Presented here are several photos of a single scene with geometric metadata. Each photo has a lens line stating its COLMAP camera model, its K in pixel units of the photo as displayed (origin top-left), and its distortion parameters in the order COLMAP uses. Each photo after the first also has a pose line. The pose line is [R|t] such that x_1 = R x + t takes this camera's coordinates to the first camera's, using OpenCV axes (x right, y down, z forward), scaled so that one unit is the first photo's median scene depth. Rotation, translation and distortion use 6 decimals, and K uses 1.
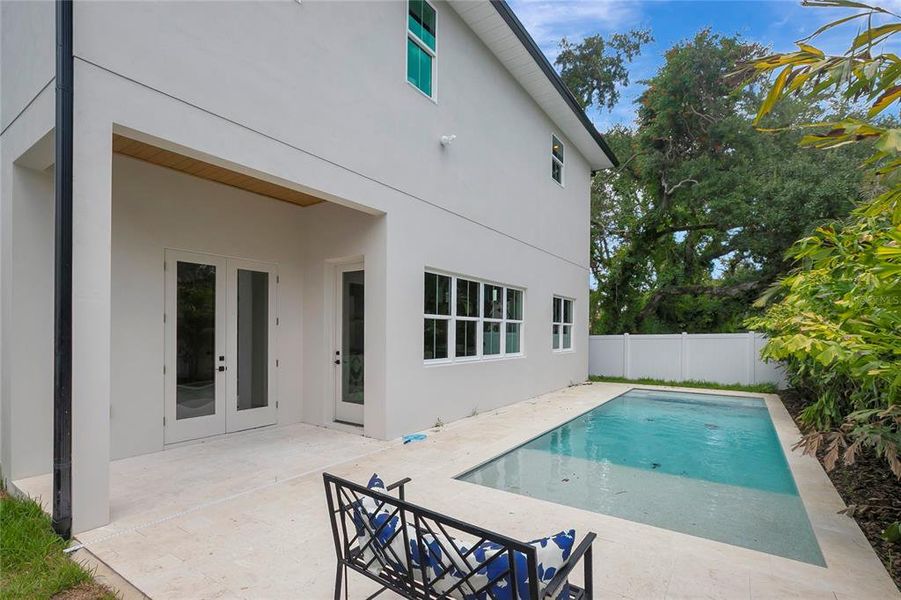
lens RADIAL K [[420.9, 0, 471.8], [0, 420.9, 322.6], [0, 0, 1]] dist [-0.021428, 0.010789]
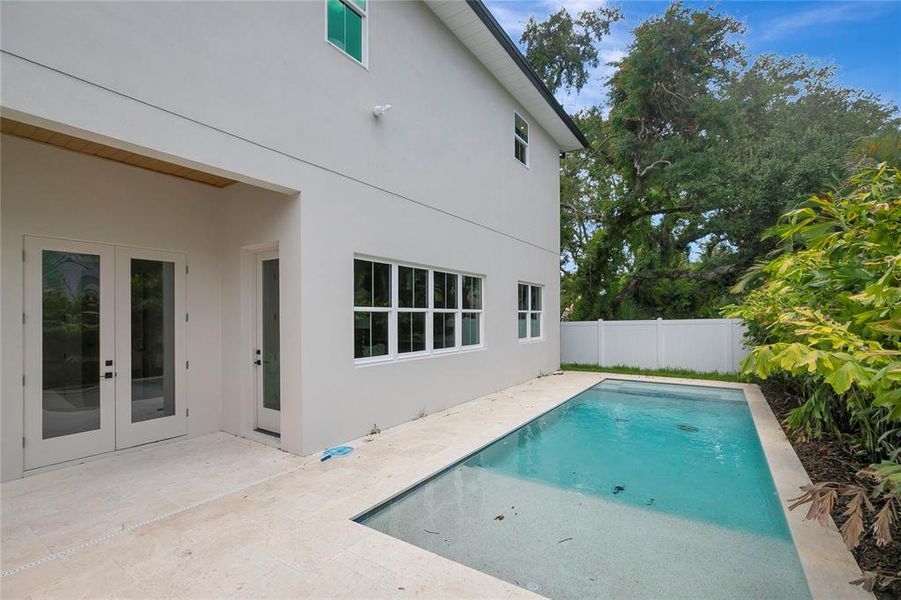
lens RADIAL K [[420.9, 0, 448.1], [0, 420.9, 304.9], [0, 0, 1]] dist [-0.021428, 0.010789]
pose [[0.999930, -0.011671, -0.002052, 0.074021], [0.011651, 0.999889, -0.009236, -0.012934], [0.002159, 0.009211, 0.999955, 0.107847]]
